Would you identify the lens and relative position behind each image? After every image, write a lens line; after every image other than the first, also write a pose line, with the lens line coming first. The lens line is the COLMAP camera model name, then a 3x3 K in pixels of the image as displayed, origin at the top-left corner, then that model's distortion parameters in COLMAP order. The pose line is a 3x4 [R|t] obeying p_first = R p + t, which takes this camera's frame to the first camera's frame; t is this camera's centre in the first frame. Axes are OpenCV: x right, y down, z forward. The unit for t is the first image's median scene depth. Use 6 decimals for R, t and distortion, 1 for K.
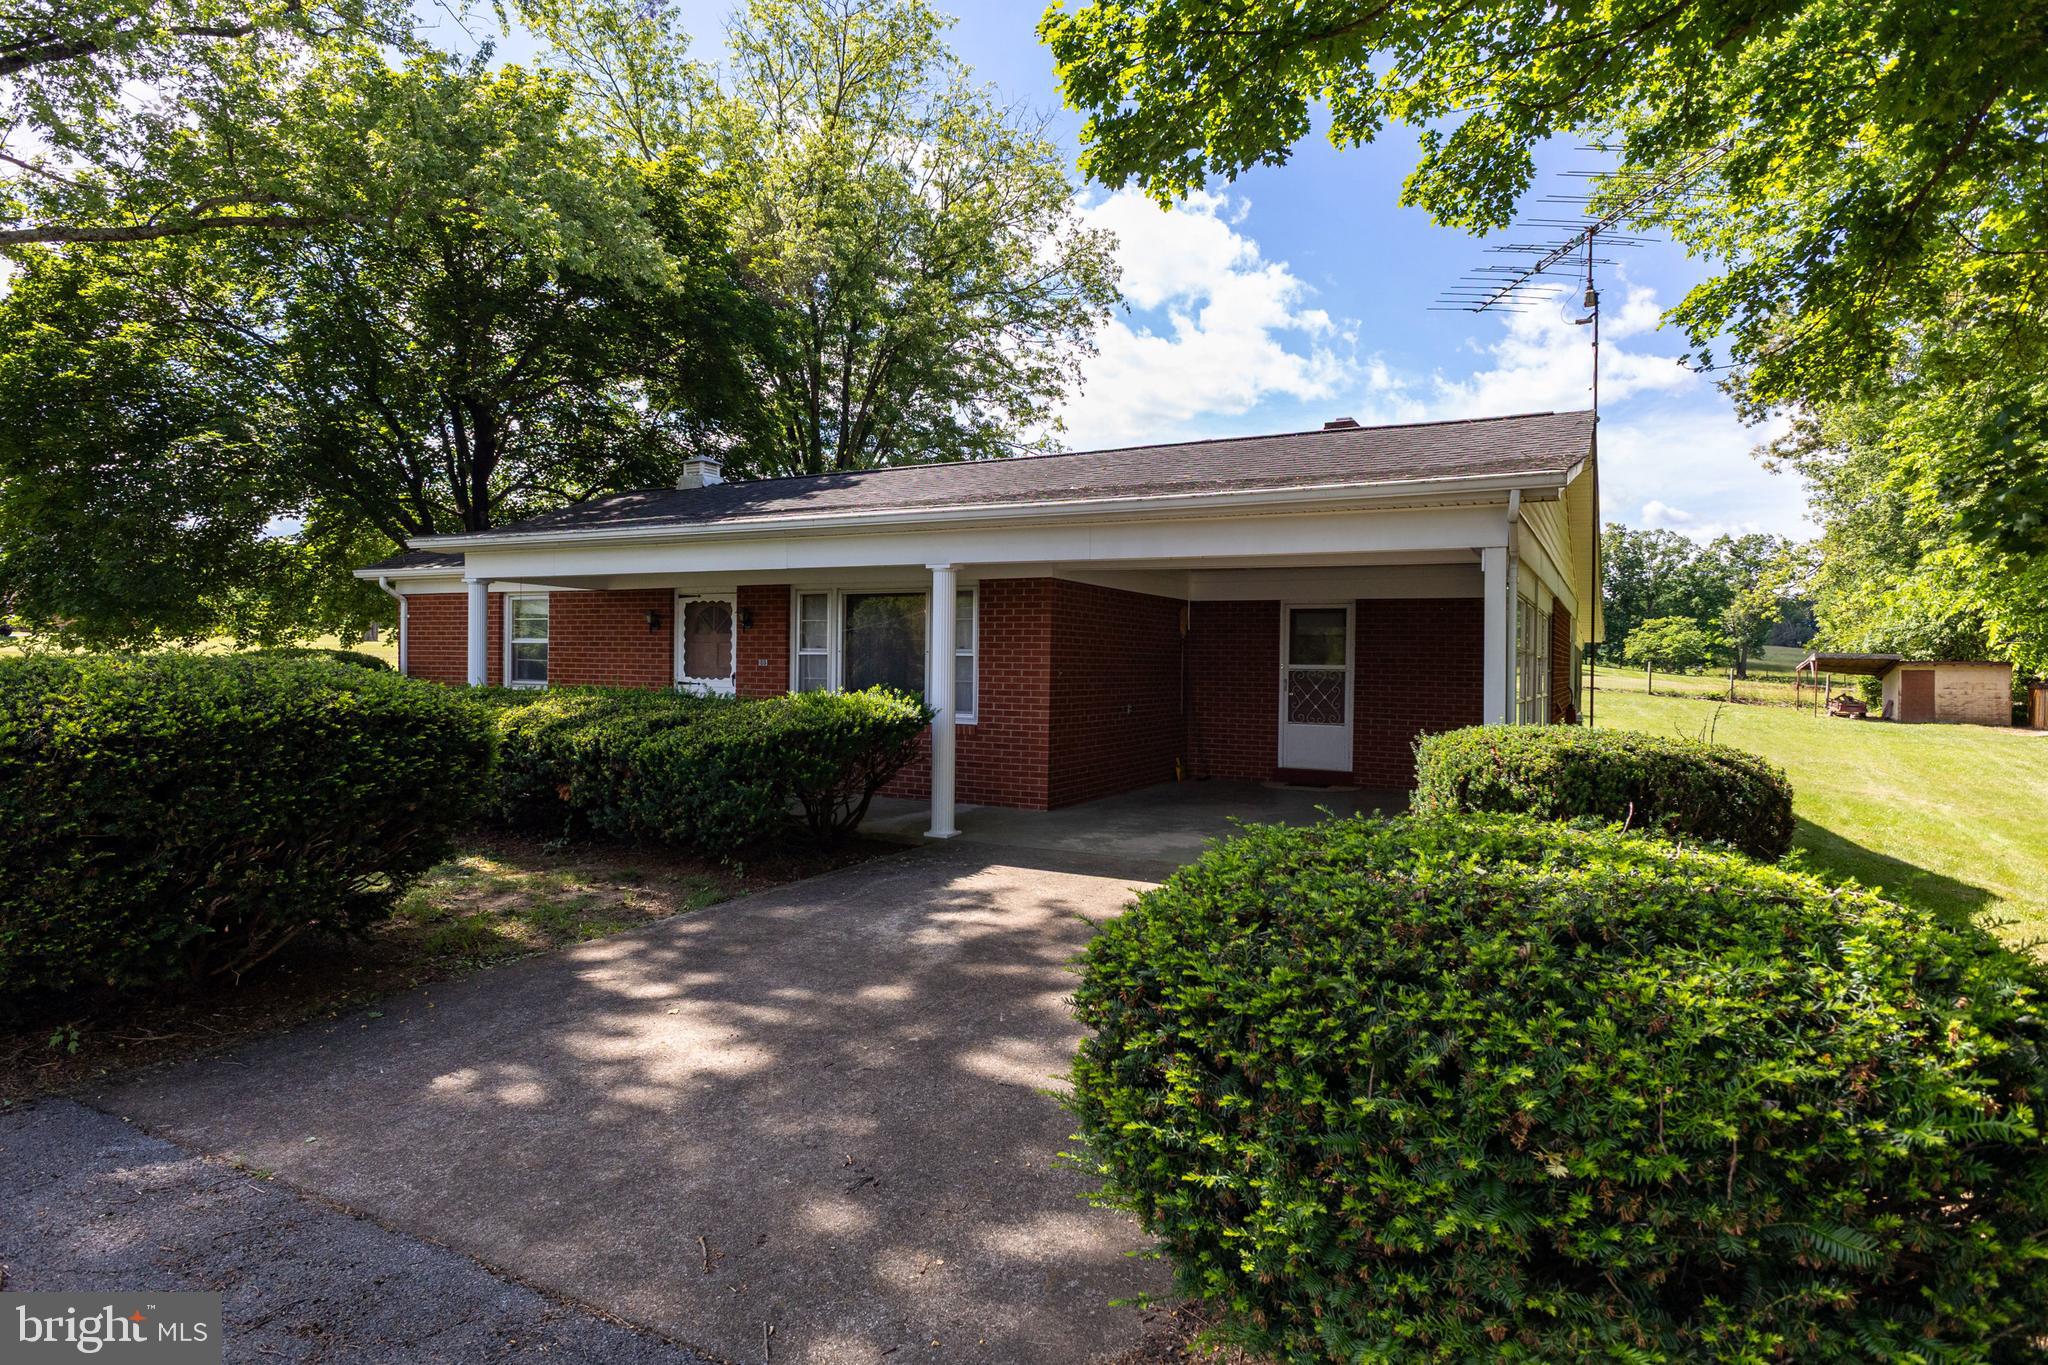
lens RADIAL K [[1105.9, 0, 1014.6], [0, 1105.9, 687.9], [0, 0, 1]] dist [0.004434, -0.000190]
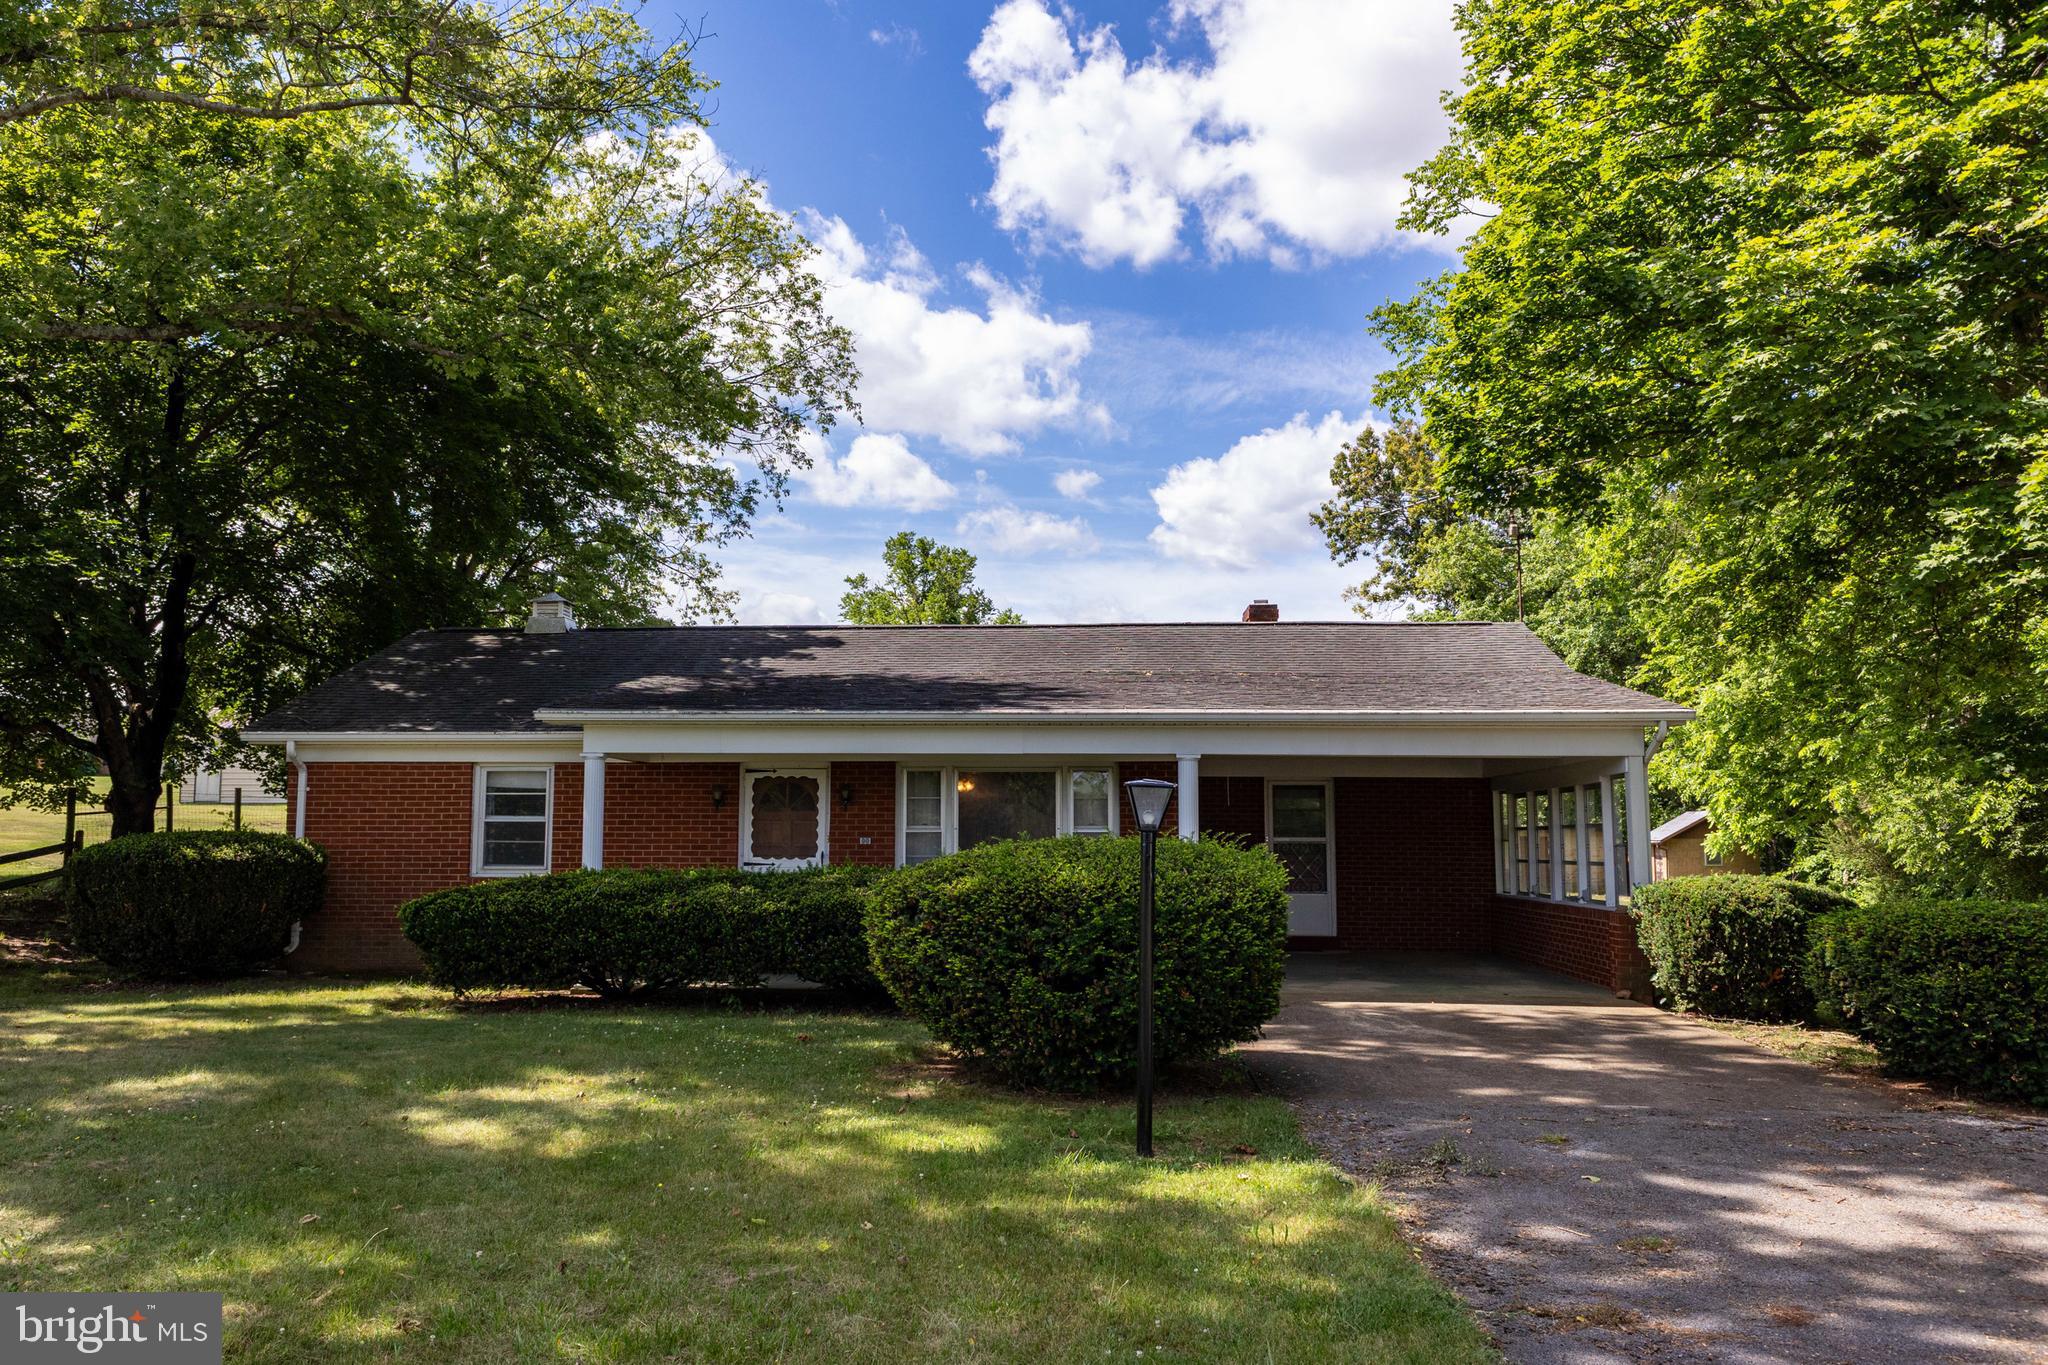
lens RADIAL K [[1631.0, 0, 1000.4], [0, 1631.0, 678.8], [0, 0, 1]] dist [-0.005276, 0.071809]
pose [[0.909921, 0.030794, 0.413638, -0.640627], [0.018041, 0.993358, -0.113639, 0.000665], [-0.414390, 0.110864, 0.903322, -0.322922]]
